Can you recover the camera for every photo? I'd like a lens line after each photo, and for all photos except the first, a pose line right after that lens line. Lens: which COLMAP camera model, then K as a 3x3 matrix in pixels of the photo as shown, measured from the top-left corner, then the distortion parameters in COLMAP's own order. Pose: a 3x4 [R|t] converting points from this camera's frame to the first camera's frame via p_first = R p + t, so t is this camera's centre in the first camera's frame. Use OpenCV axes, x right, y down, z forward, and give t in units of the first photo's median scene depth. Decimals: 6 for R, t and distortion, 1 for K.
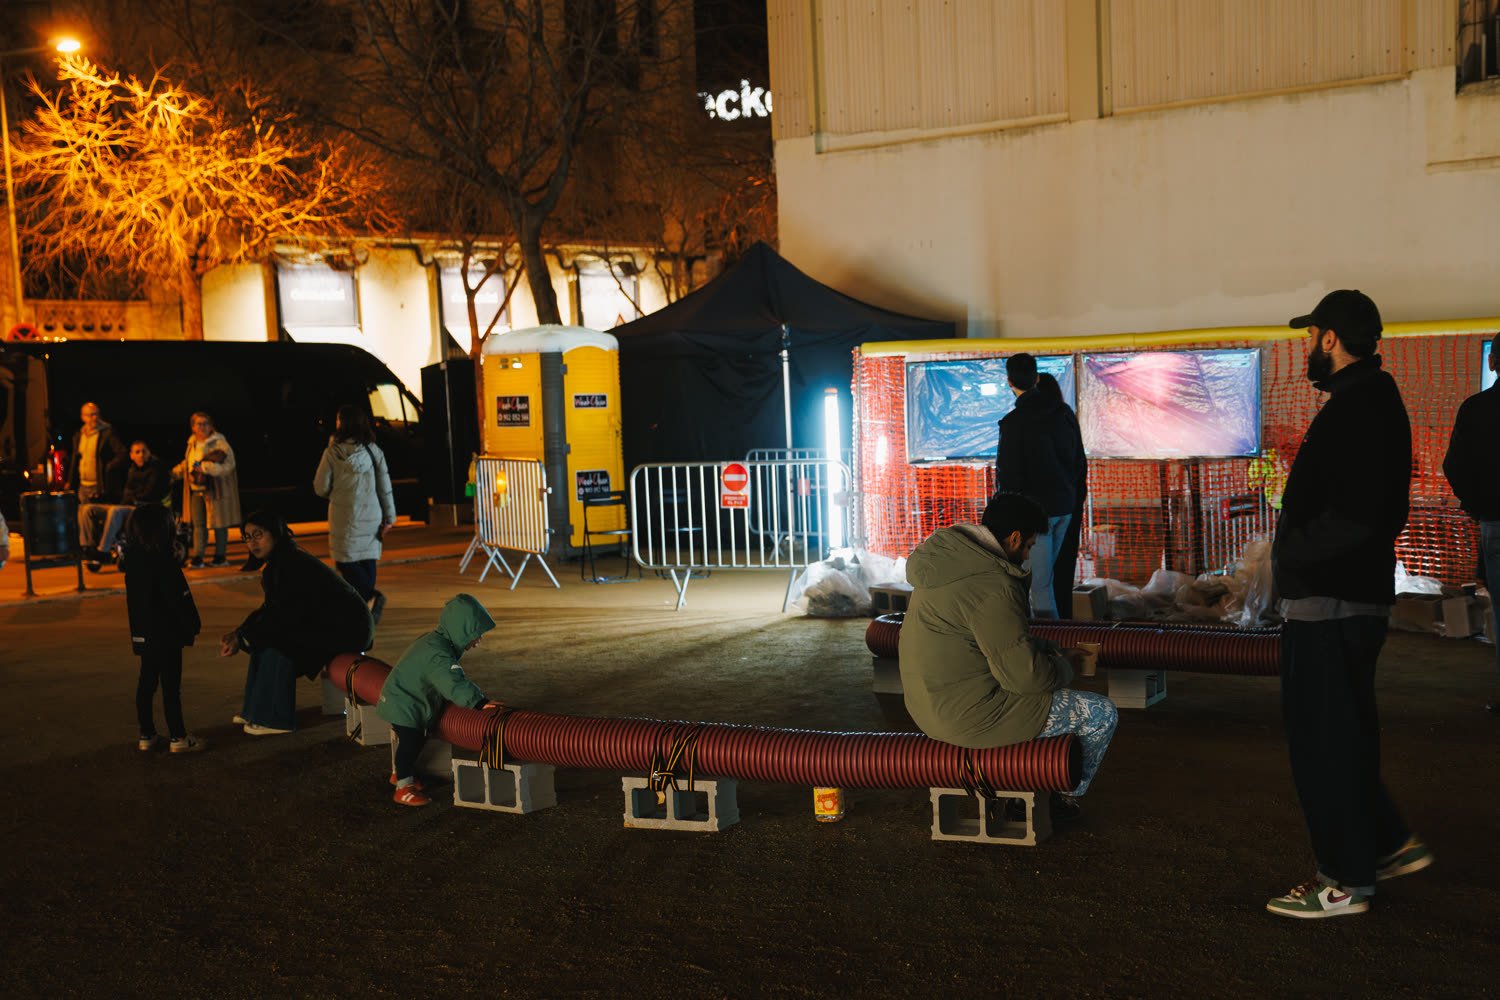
lens RADIAL K [[2107.5, 0, 822.1], [0, 2107.5, 539.1], [0, 0, 1]] dist [0.074707, 0.000000]
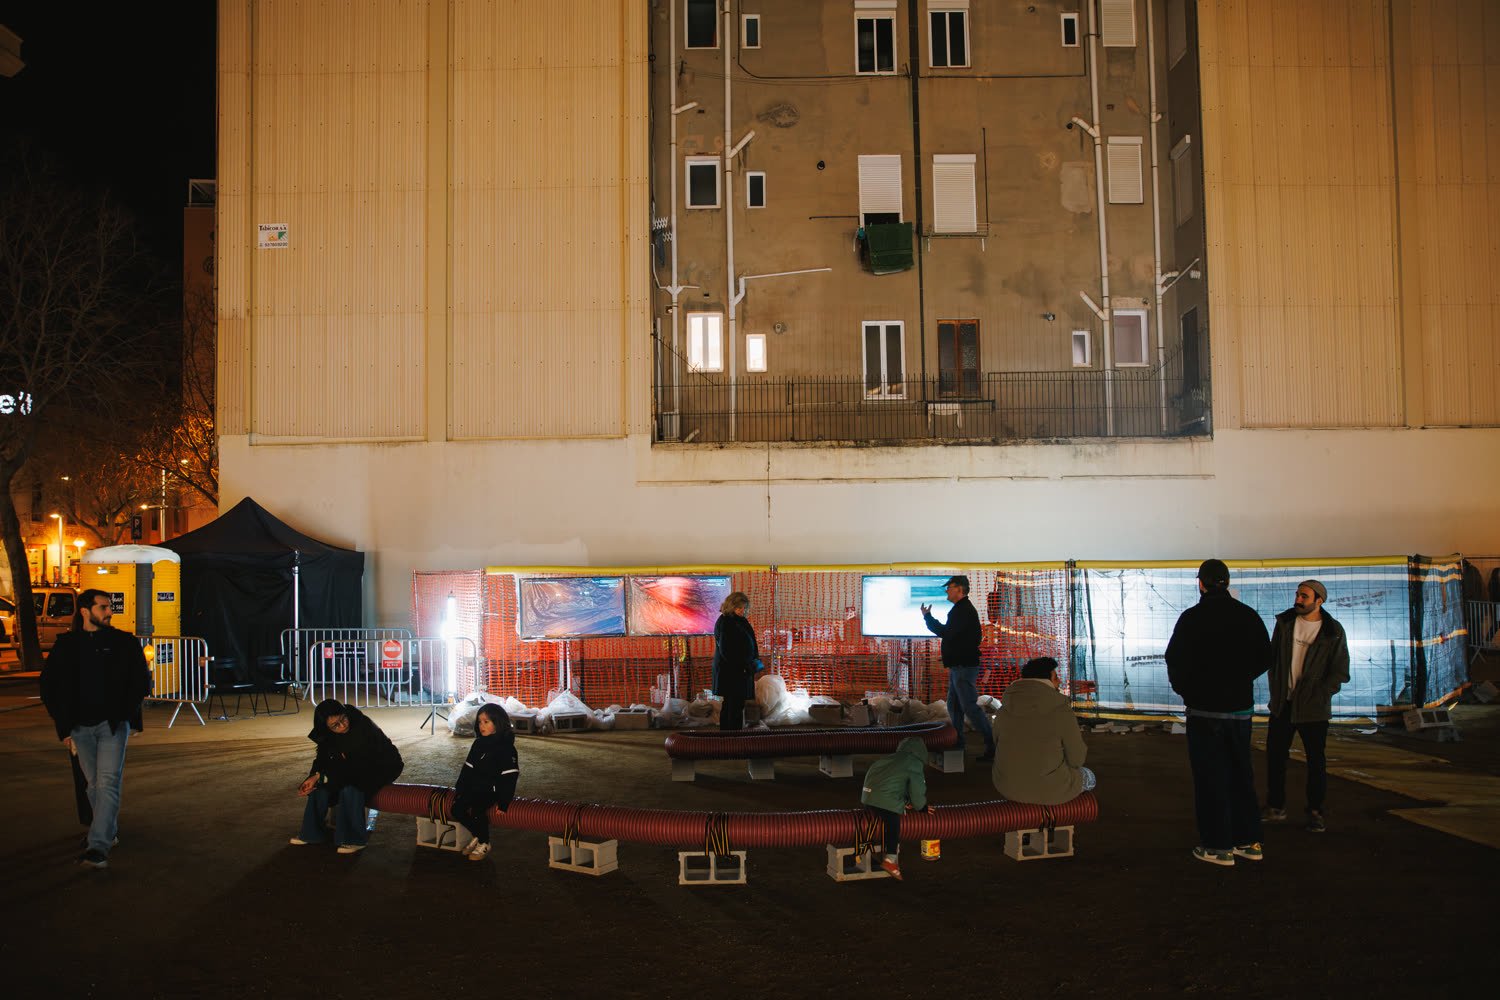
lens RADIAL K [[1094.9, 0, 765.8], [0, 1094.9, 542.6], [0, 0, 1]] dist [-0.092601, 0.064786]
pose [[0.791953, 0.039459, 0.609306, -0.318627], [0.030384, 0.994126, -0.103873, -0.015771], [-0.609826, 0.100776, 0.786102, 0.187163]]
